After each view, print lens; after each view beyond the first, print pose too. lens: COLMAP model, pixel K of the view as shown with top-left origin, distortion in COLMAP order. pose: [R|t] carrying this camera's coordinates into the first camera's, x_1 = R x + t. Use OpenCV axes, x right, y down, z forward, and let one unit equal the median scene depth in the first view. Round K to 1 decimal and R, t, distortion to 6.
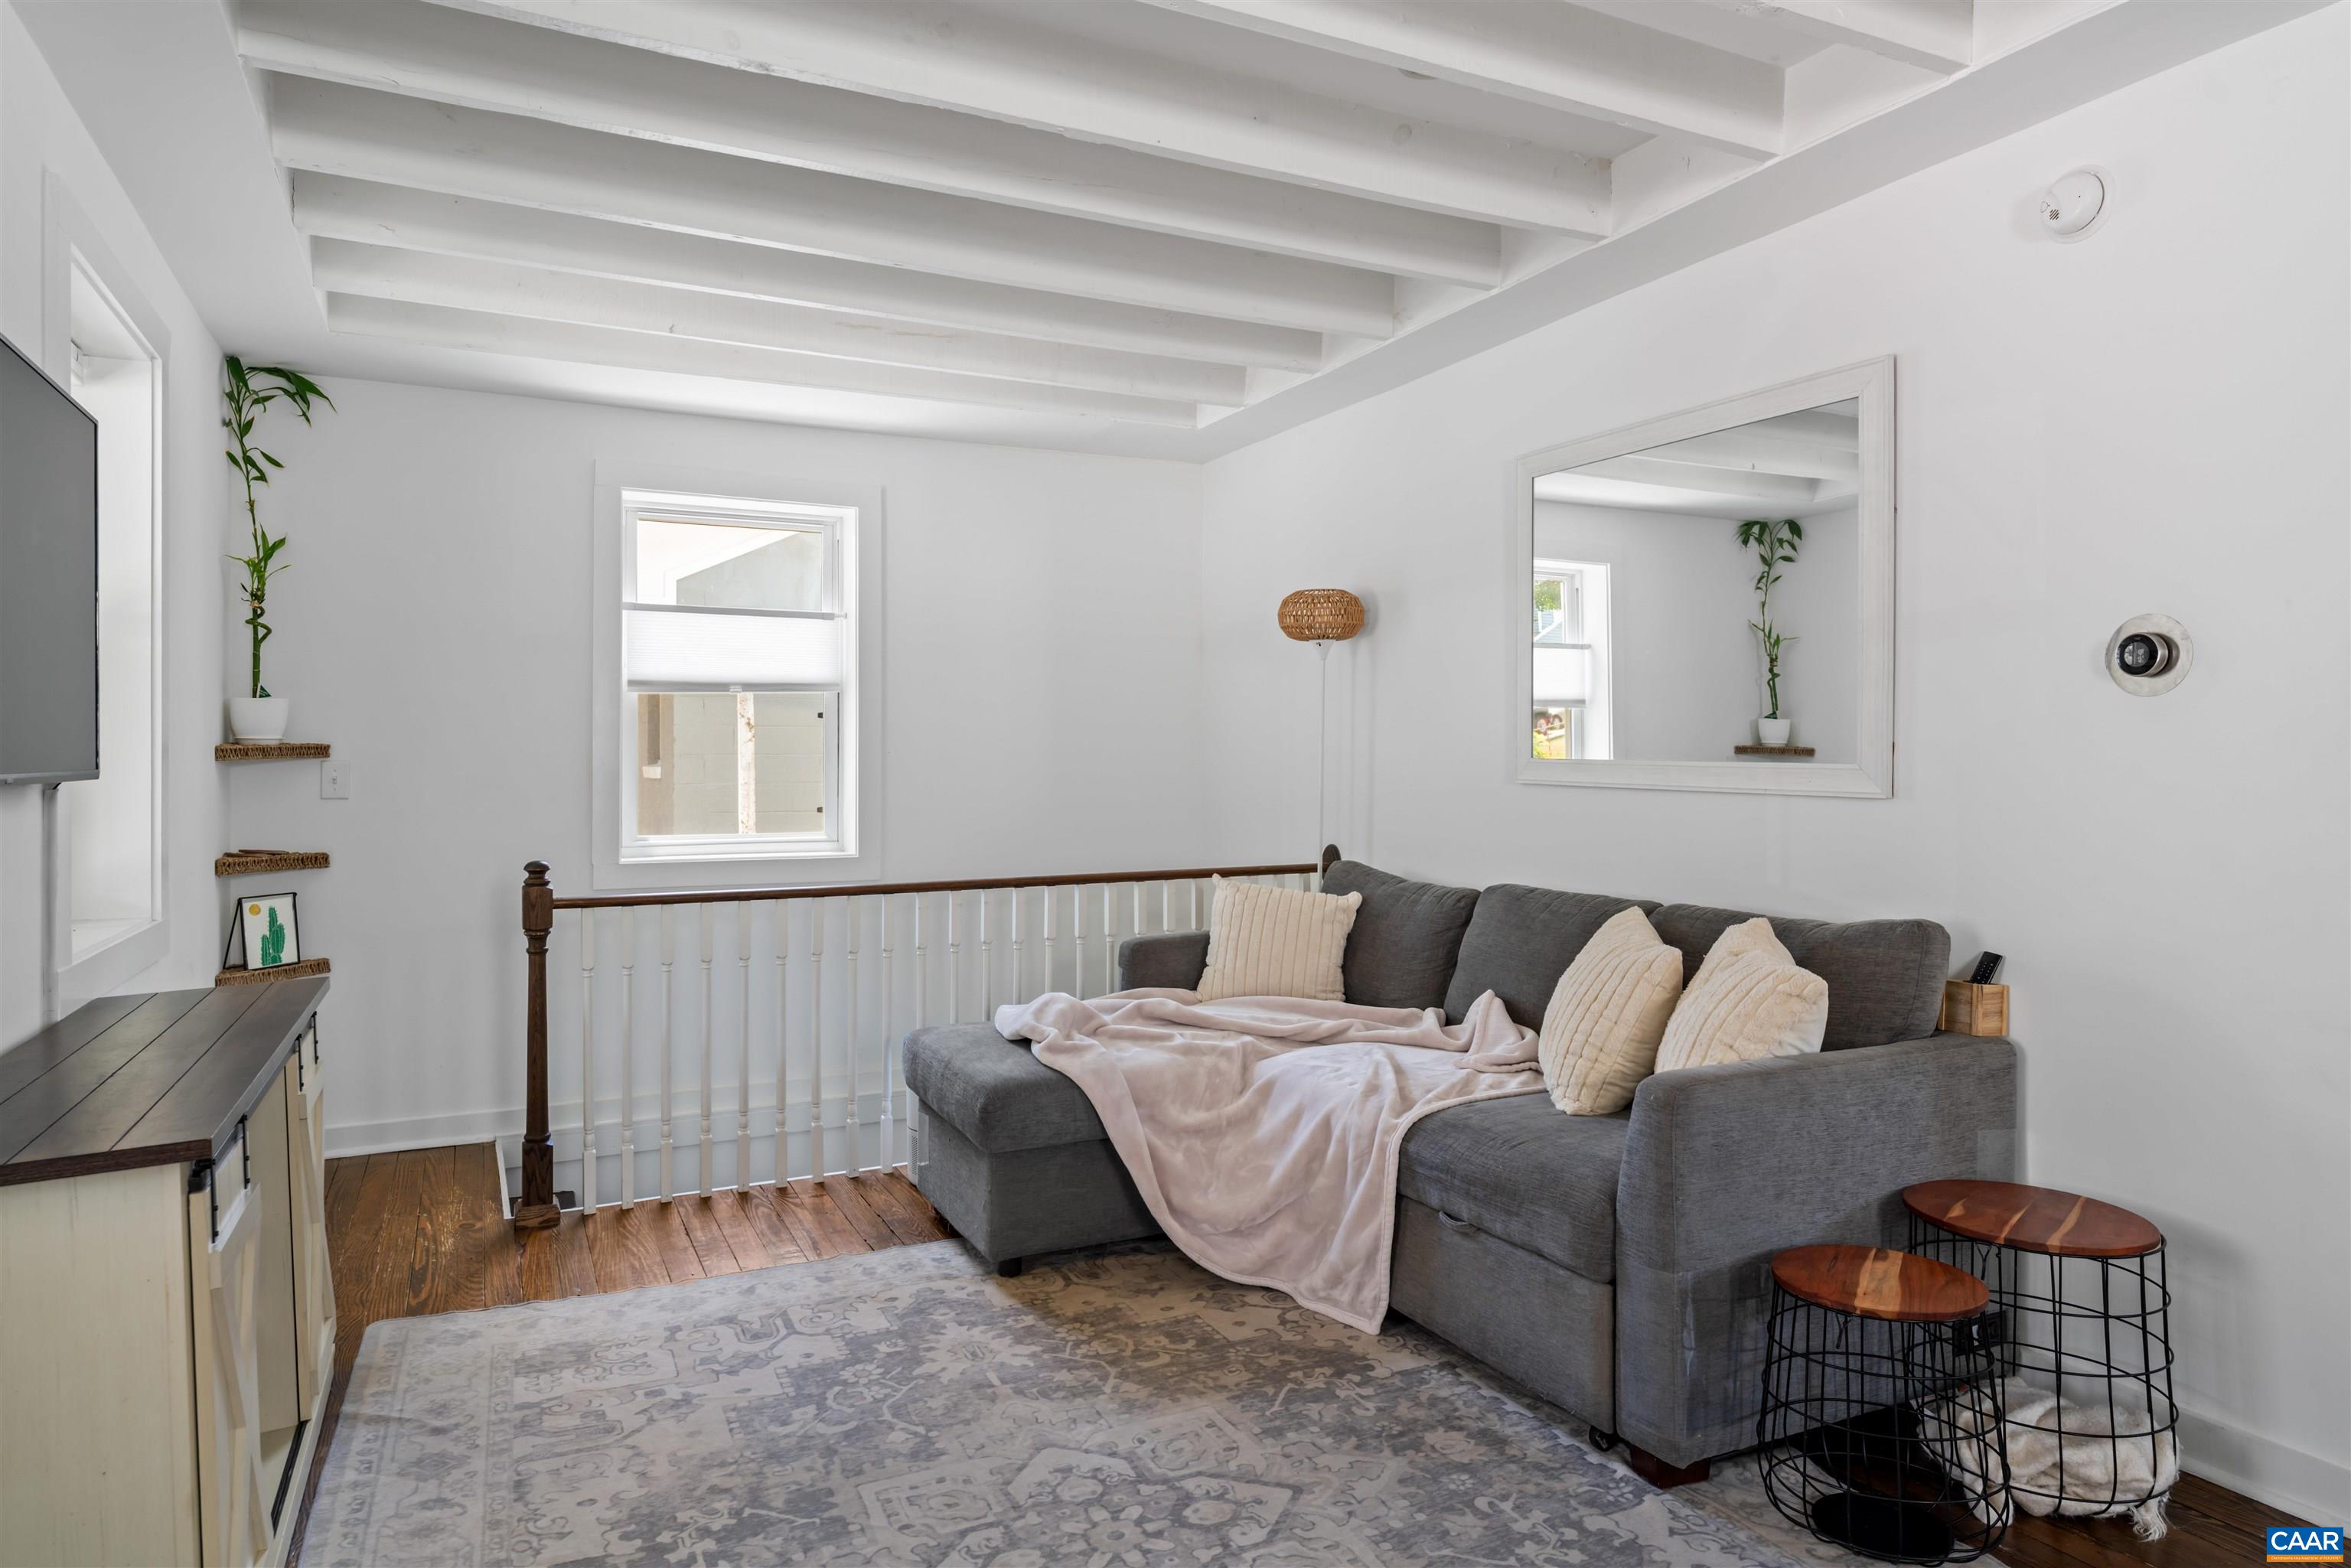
lens RADIAL K [[1485.2, 0, 1059.4], [0, 1485.2, 765.2], [0, 0, 1]] dist [0.009263, 0.001001]
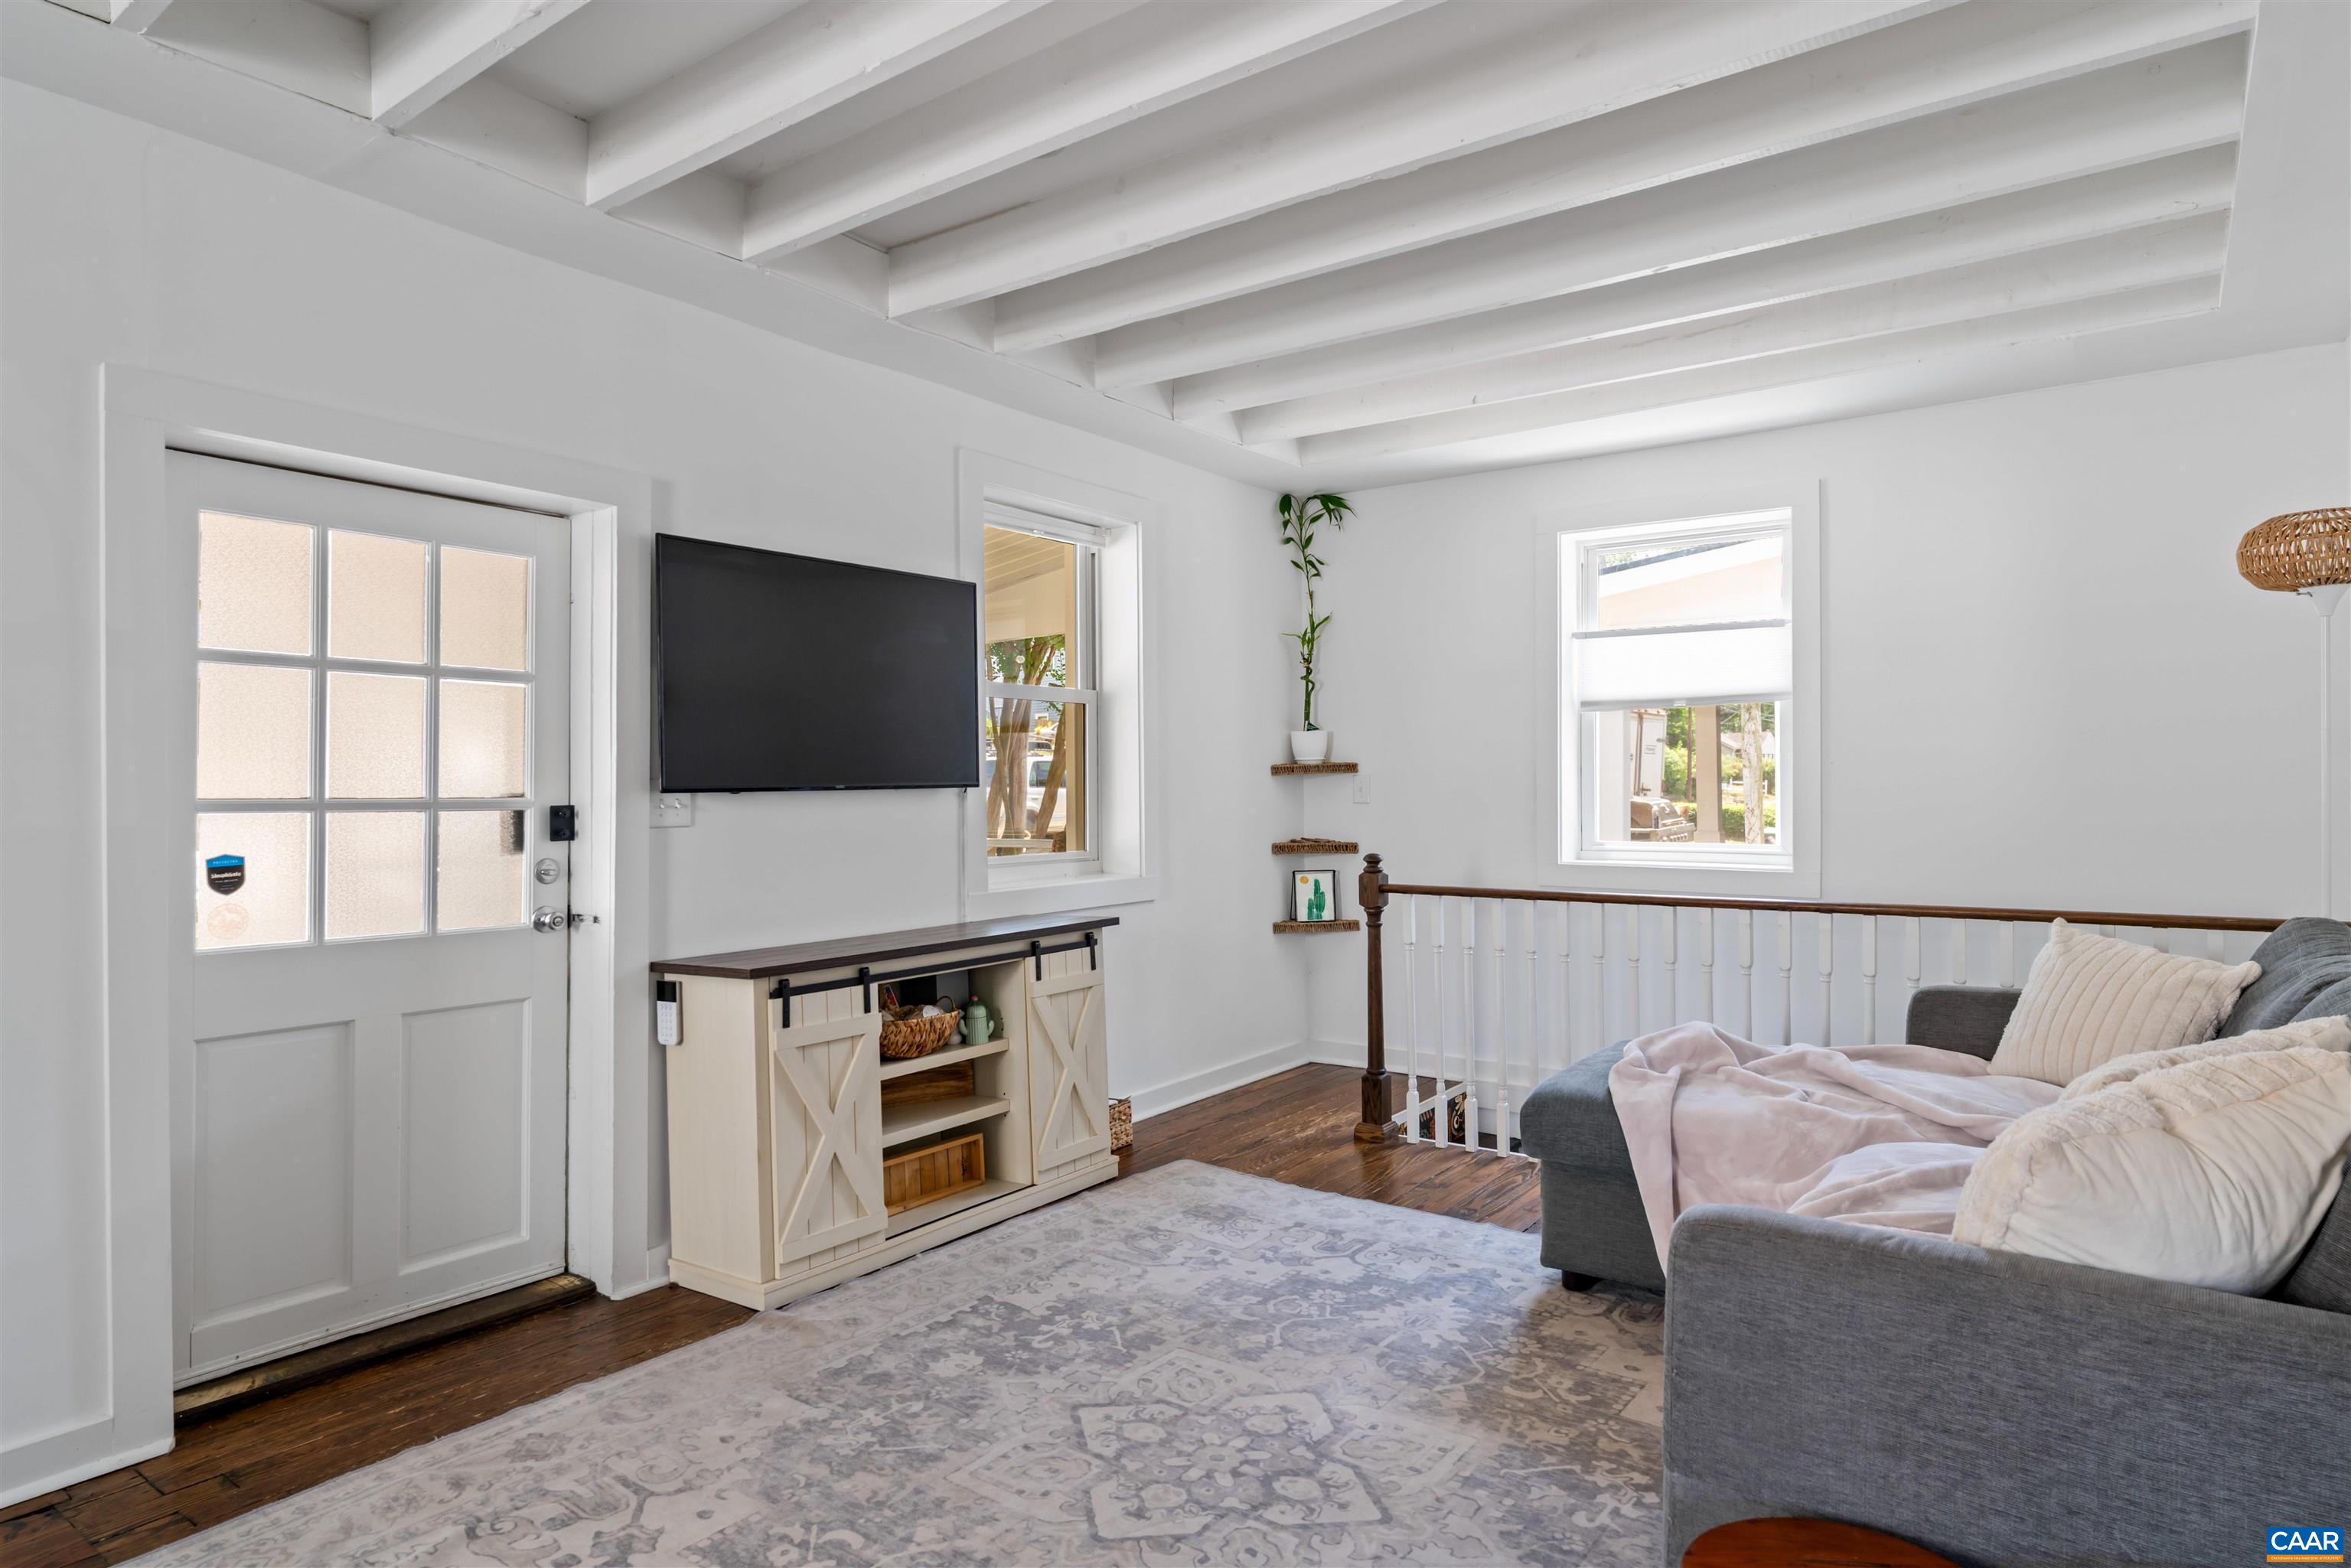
lens RADIAL K [[1263.5, 0, 1042.1], [0, 1263.5, 808.3], [0, 0, 1]] dist [0.002957, -0.000986]
pose [[0.452322, 0.017525, -0.891682, 0.597019], [0.008019, 0.999687, 0.023715, -0.003456], [0.891819, -0.017877, 0.452040, 0.322712]]
